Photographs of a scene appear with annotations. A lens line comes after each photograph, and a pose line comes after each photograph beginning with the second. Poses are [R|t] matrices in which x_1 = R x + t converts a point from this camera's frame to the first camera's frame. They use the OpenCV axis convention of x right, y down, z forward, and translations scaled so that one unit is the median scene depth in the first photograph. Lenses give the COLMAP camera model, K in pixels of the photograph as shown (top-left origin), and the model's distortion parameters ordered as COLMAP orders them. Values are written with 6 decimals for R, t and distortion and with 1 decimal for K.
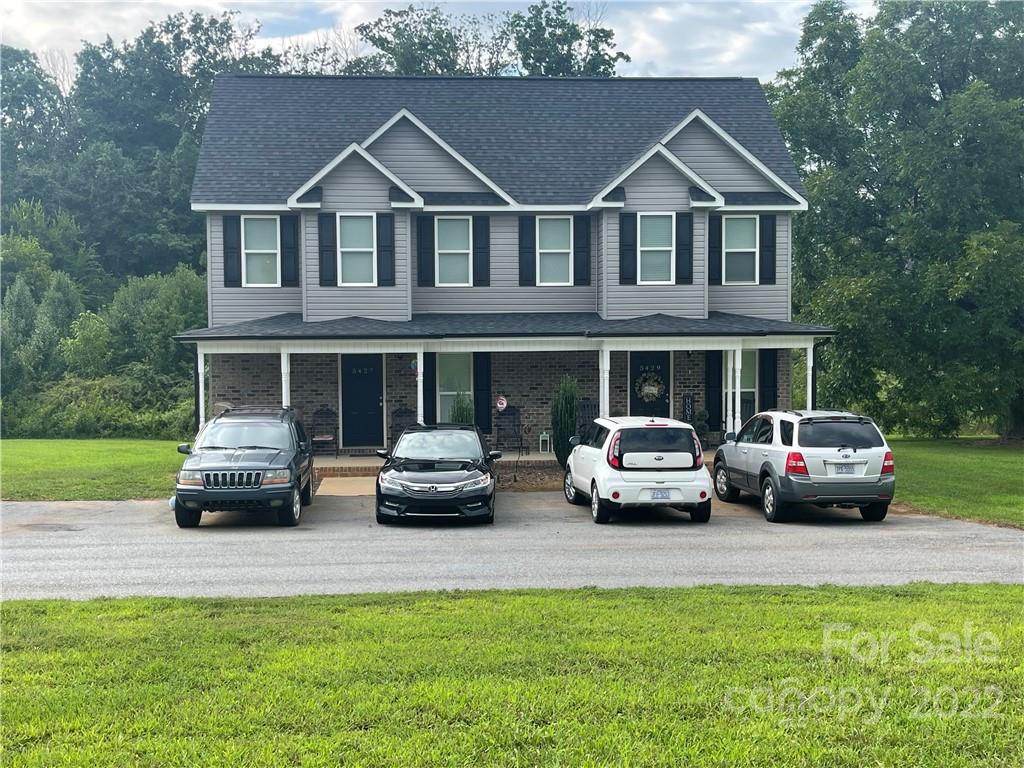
lens RADIAL K [[1207.7, 0, 517.5], [0, 1207.7, 386.0], [0, 0, 1]] dist [0.043721, 0.000000]
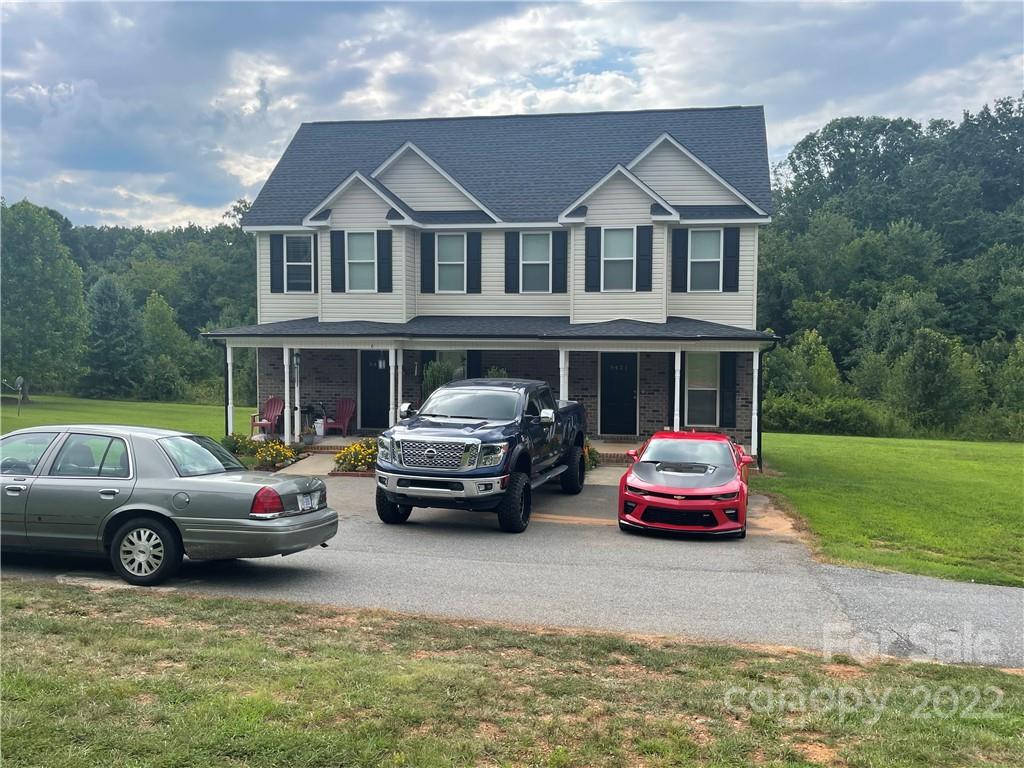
lens RADIAL K [[1079.4, 0, 508.5], [0, 1079.4, 389.9], [0, 0, 1]] dist [0.061682, 0.000000]
pose [[0.960585, 0.025421, -0.276823, 0.289039], [-0.023275, 0.999668, 0.011035, -0.002736], [0.277011, -0.004157, 0.960858, 0.018563]]
